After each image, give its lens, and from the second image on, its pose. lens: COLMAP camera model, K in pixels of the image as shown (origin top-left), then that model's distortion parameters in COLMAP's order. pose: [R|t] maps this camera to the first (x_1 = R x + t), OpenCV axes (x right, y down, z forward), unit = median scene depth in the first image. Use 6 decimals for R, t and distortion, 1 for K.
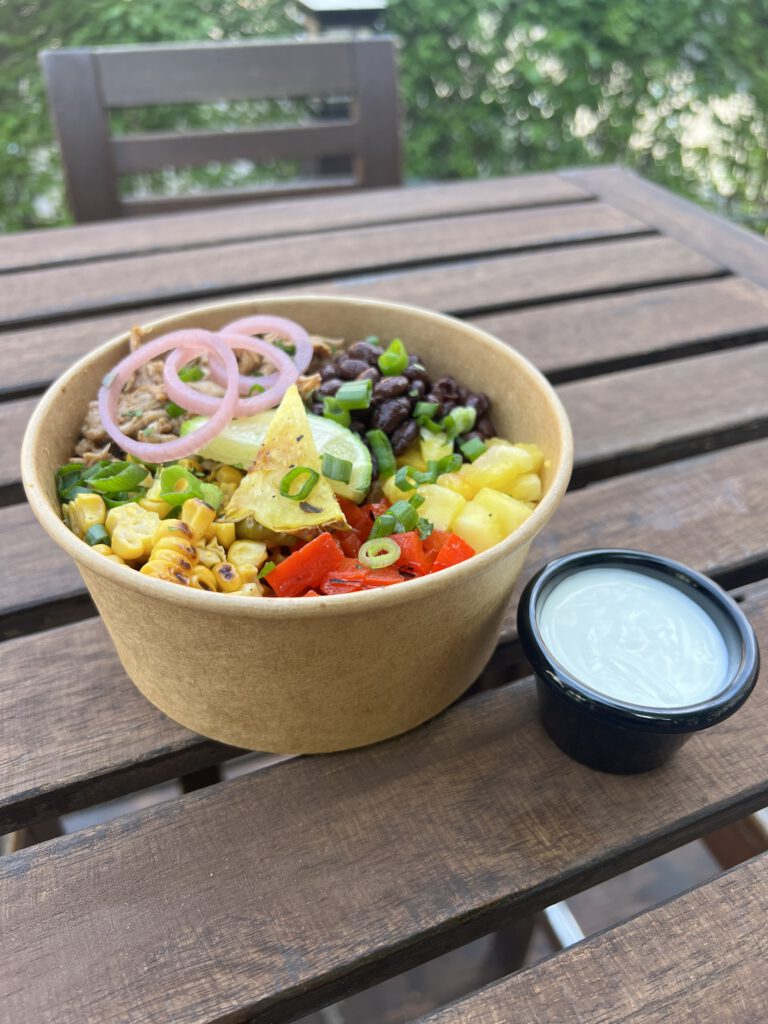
lens RADIAL K [[790.8, 0, 388.3], [0, 790.8, 515.8], [0, 0, 1]] dist [0.006987, -0.007193]
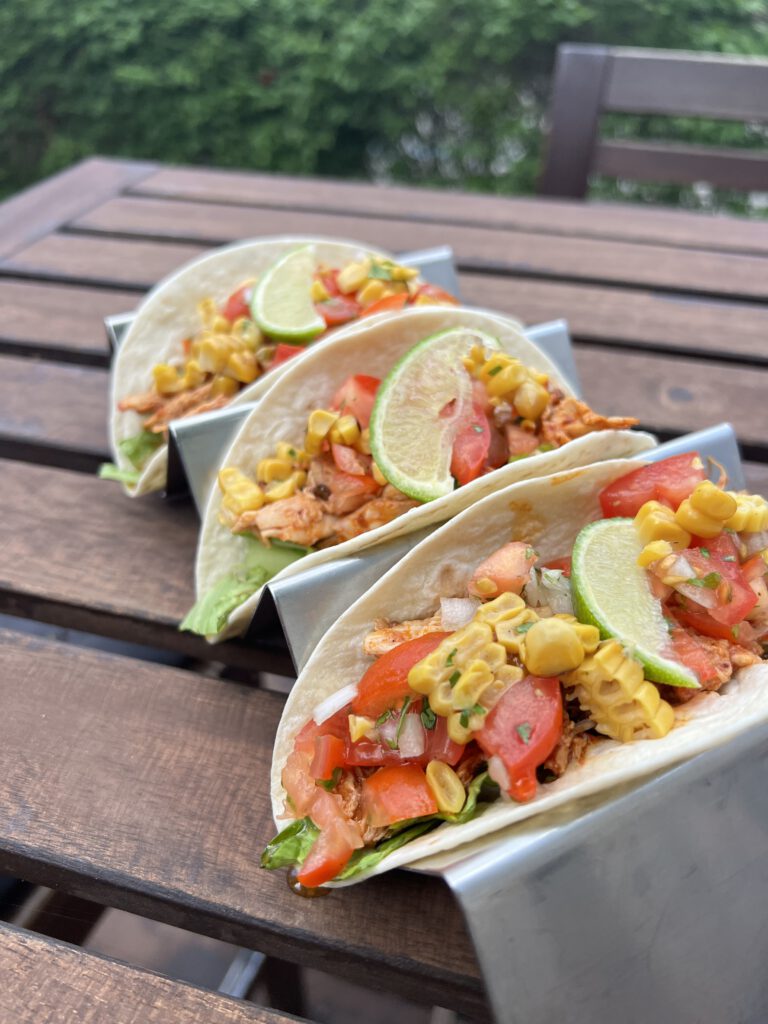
lens RADIAL K [[790.8, 0, 384.6], [0, 790.8, 510.6], [0, 0, 1]] dist [0.006987, -0.007193]
pose [[0.783903, 0.370316, -0.498360, 0.564540], [-0.385464, 0.919510, 0.076937, -0.057387], [0.486738, 0.131789, 0.863550, 0.272549]]
